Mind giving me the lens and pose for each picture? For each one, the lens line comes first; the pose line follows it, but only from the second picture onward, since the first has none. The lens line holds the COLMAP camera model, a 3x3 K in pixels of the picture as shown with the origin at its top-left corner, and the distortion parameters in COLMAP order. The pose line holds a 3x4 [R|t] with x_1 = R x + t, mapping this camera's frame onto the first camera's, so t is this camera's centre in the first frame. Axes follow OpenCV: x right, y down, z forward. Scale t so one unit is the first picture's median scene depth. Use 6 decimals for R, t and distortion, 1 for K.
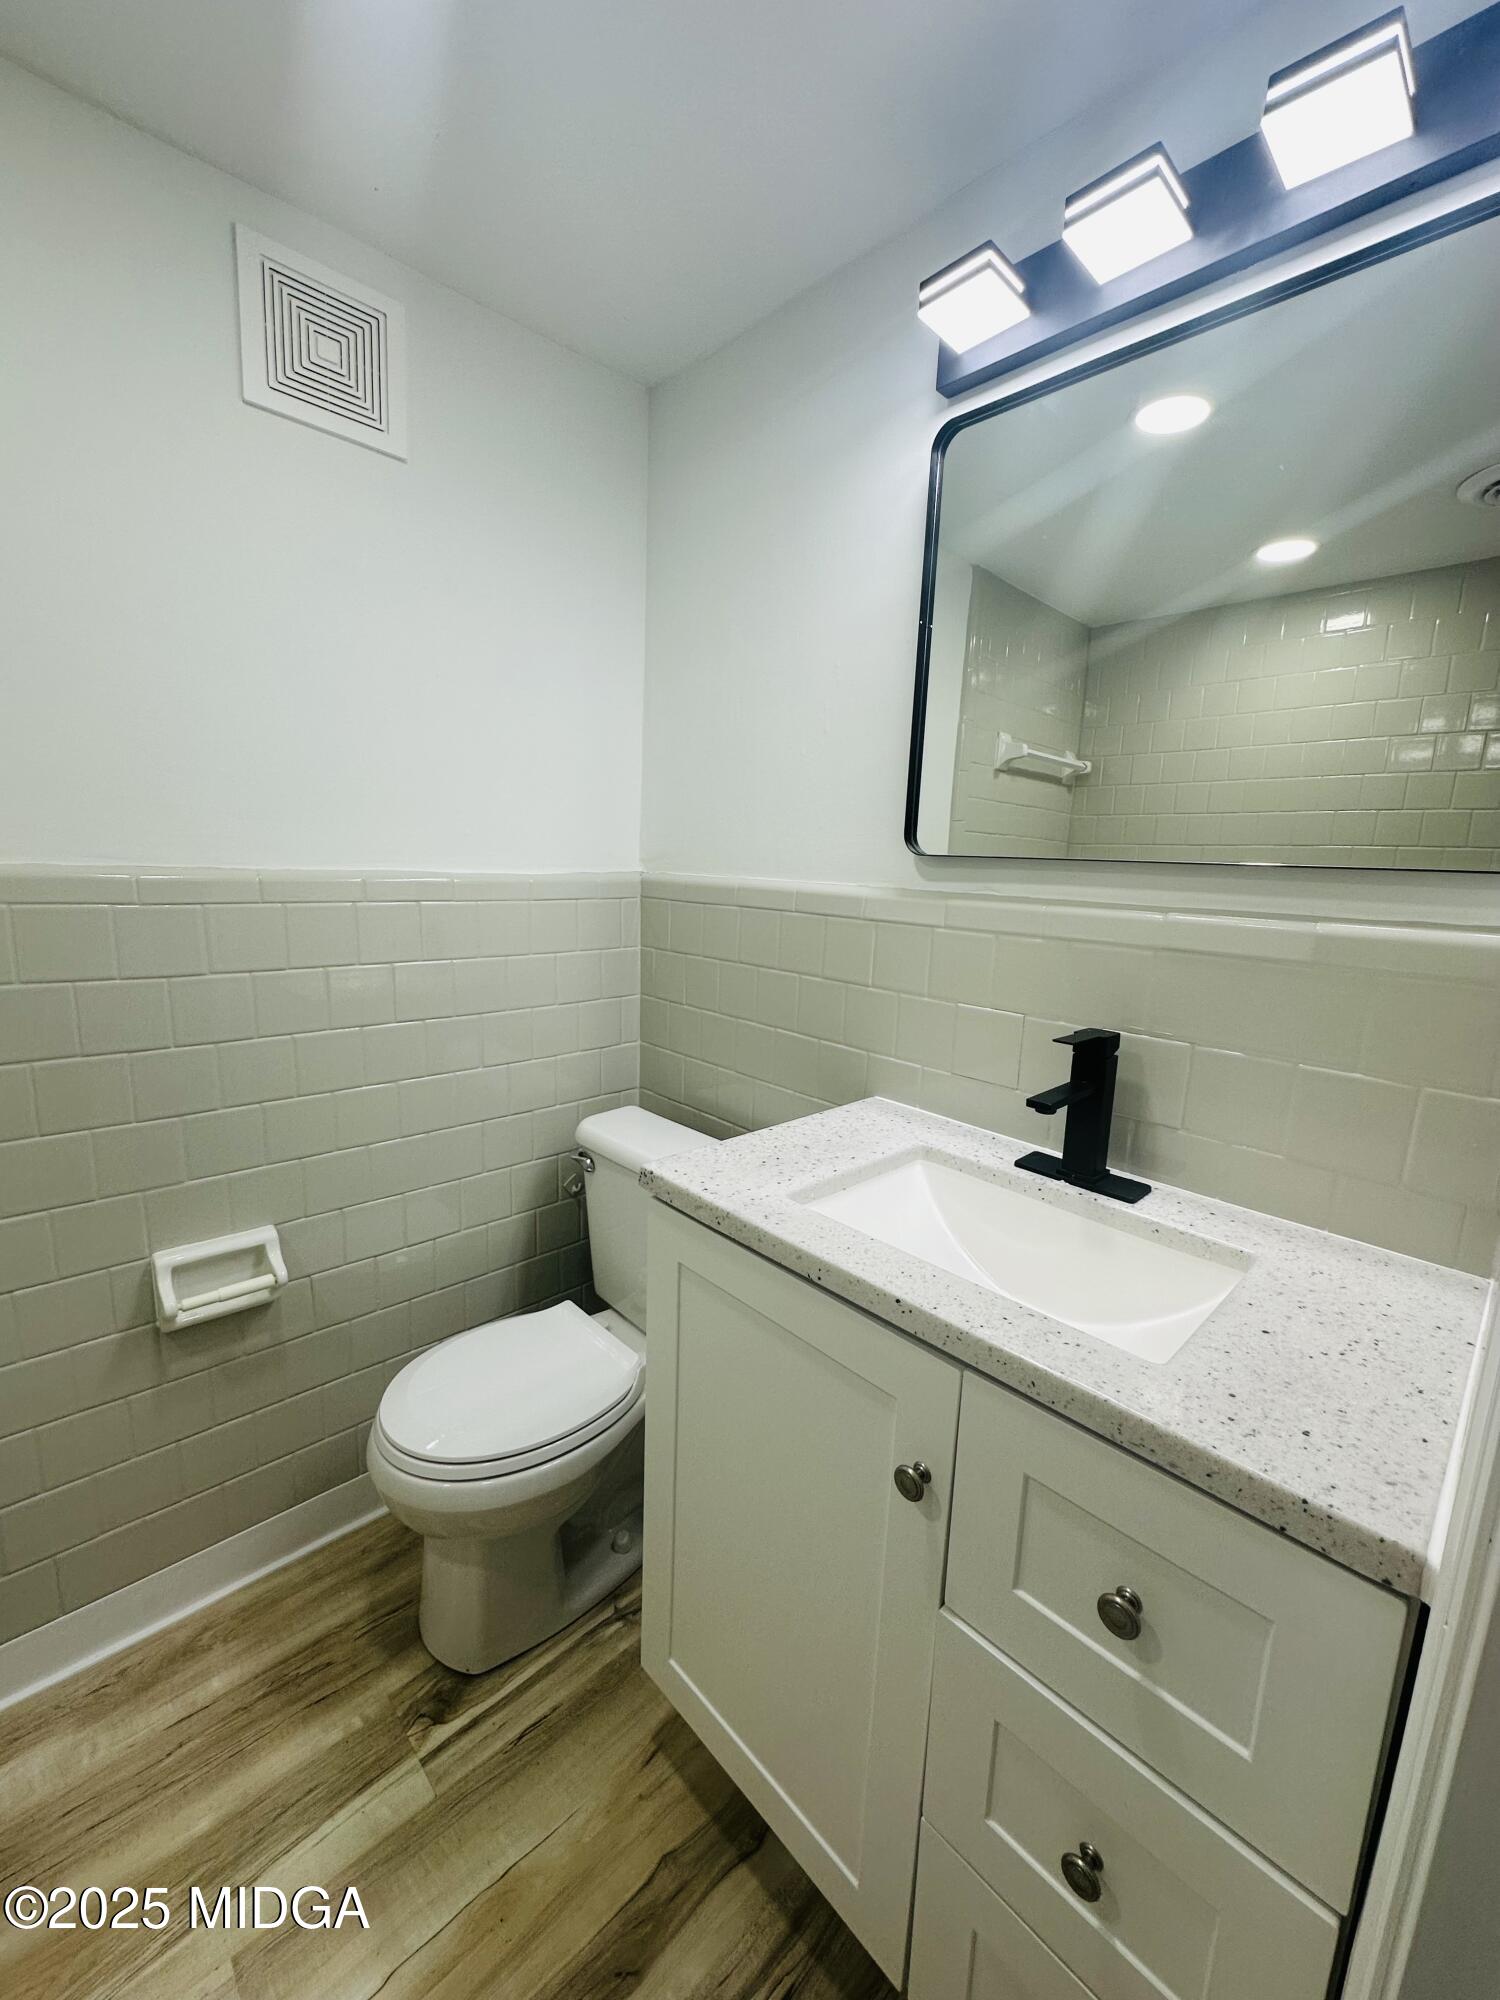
lens RADIAL K [[800.7, 0, 751.7], [0, 800.7, 992.1], [0, 0, 1]] dist [-0.004092, 0.000345]
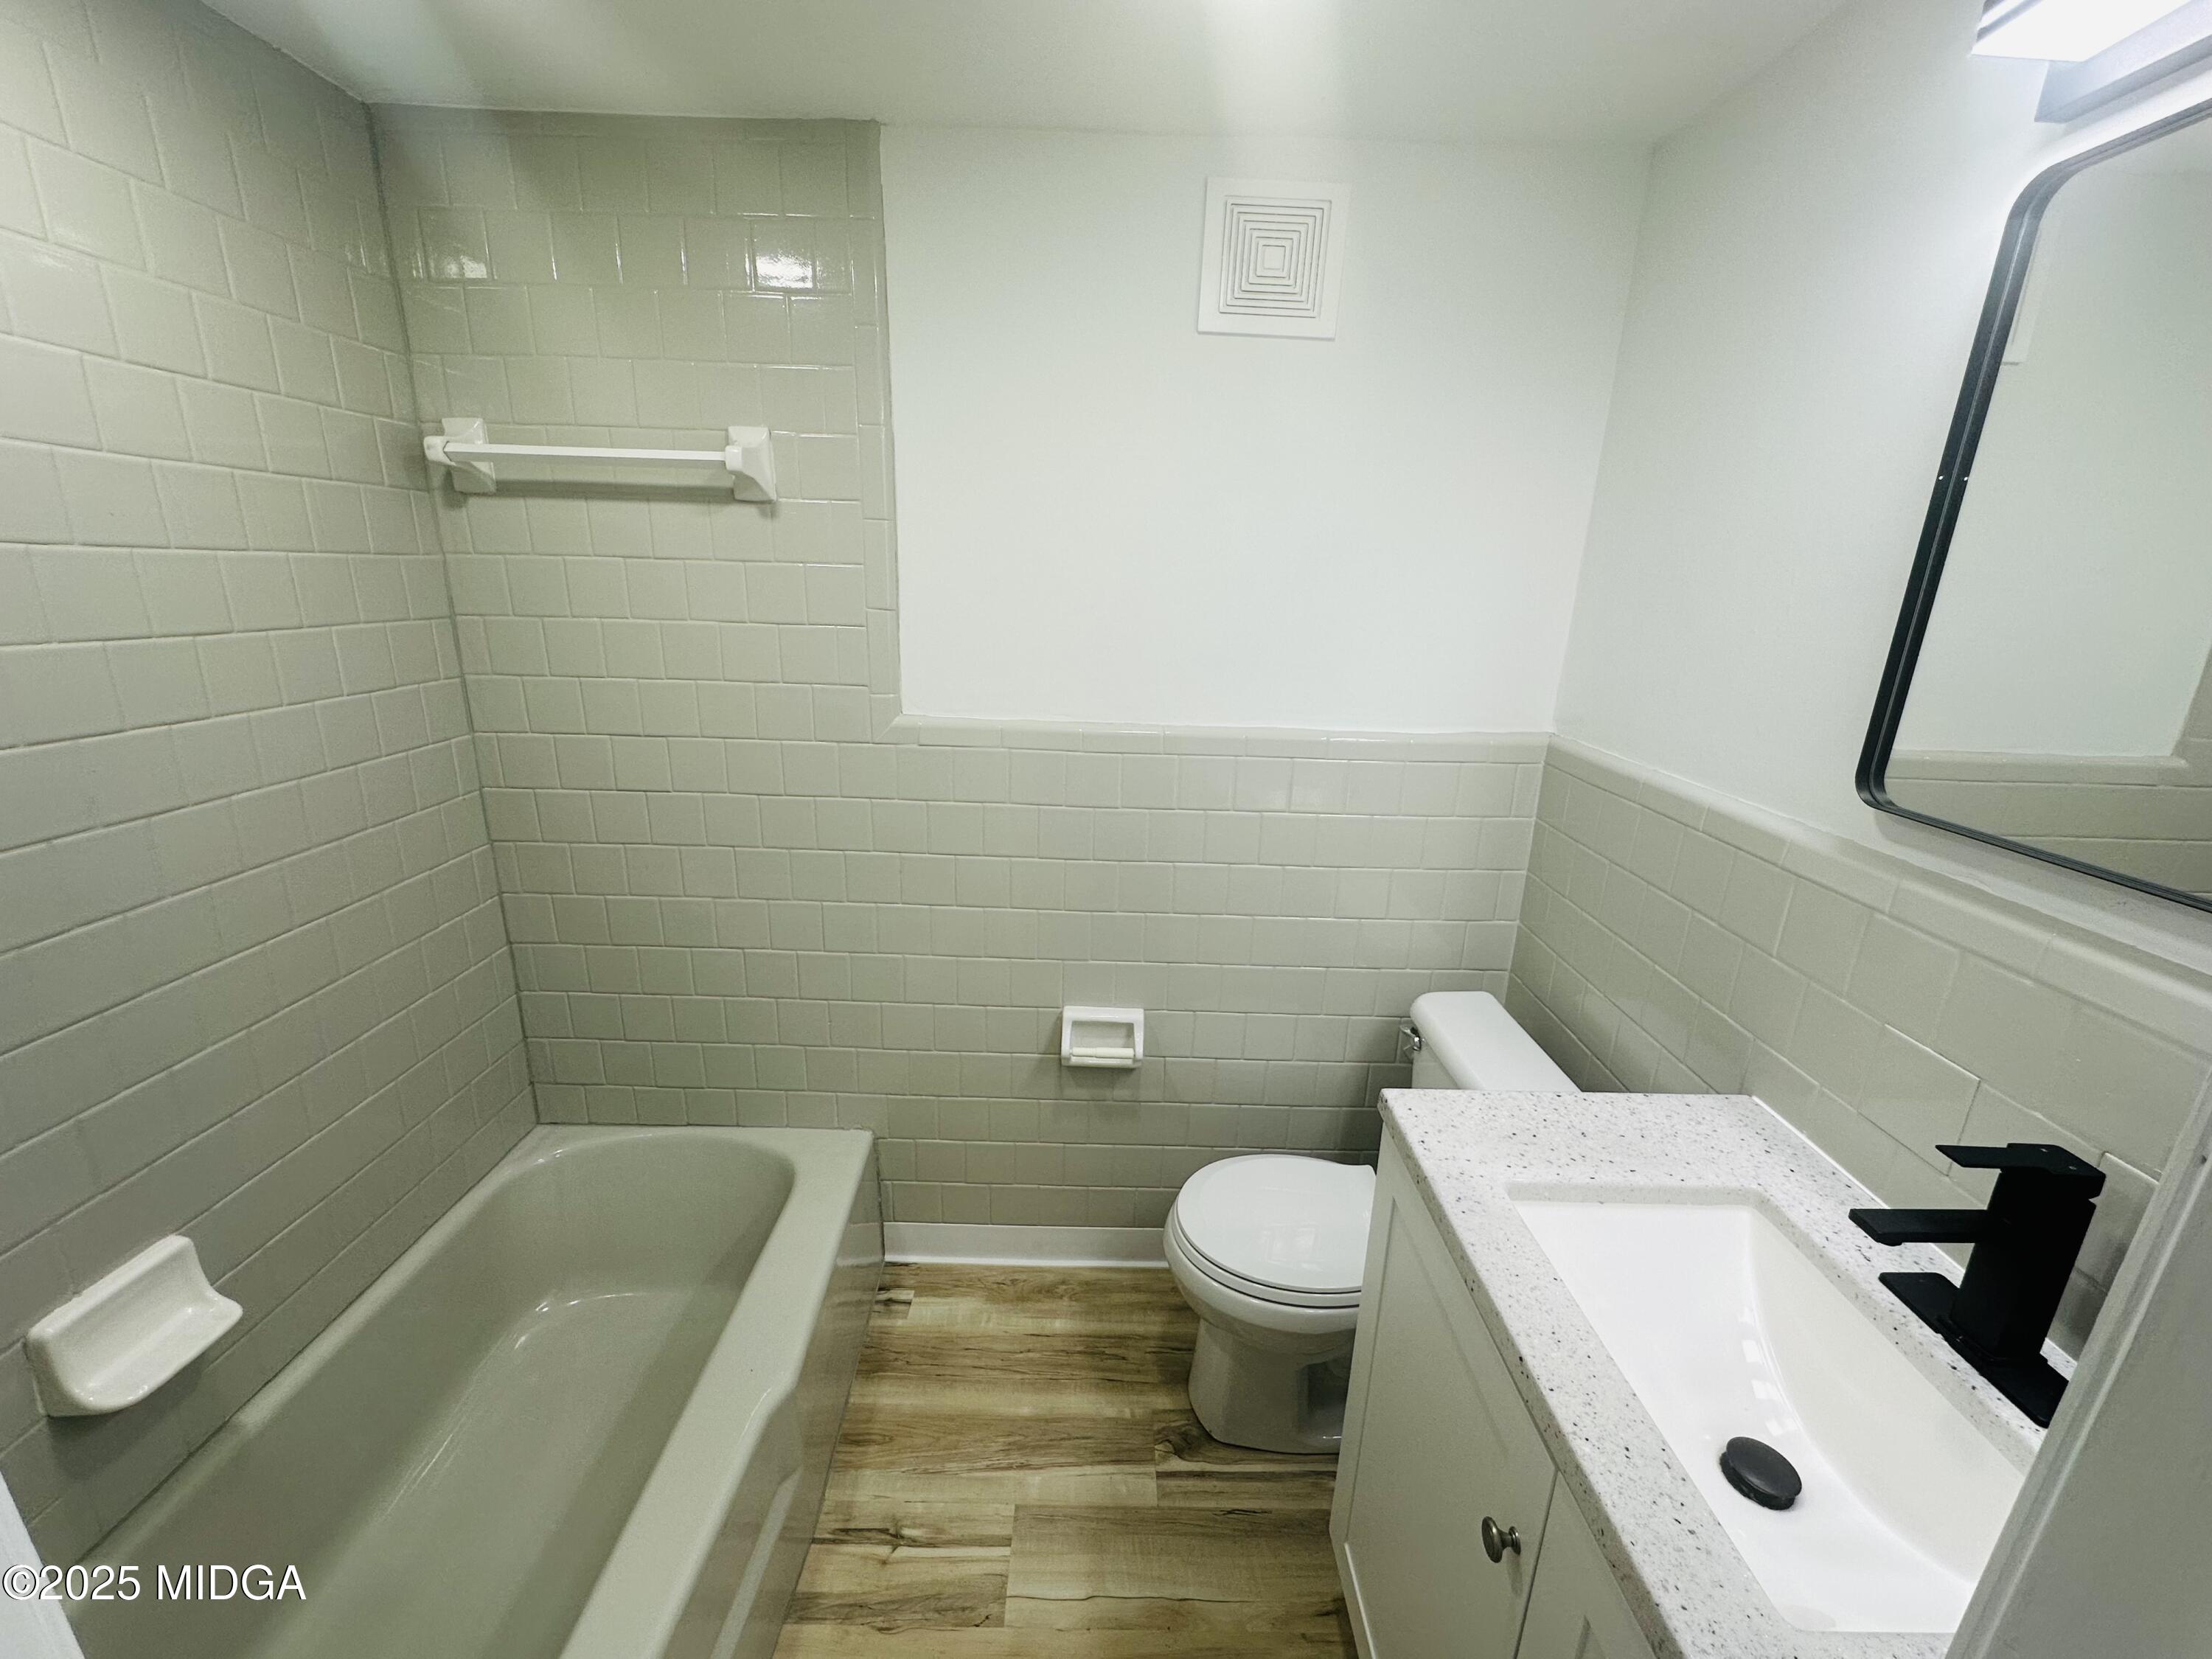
lens RADIAL K [[885.5, 0, 1115.1], [0, 885.5, 813.6], [0, 0, 1]] dist [-0.004092, 0.000345]
pose [[0.729413, 0.170862, -0.662392, 0.249689], [-0.120300, 0.985253, 0.121671, -0.187303], [0.673413, -0.009063, 0.739211, -0.045185]]
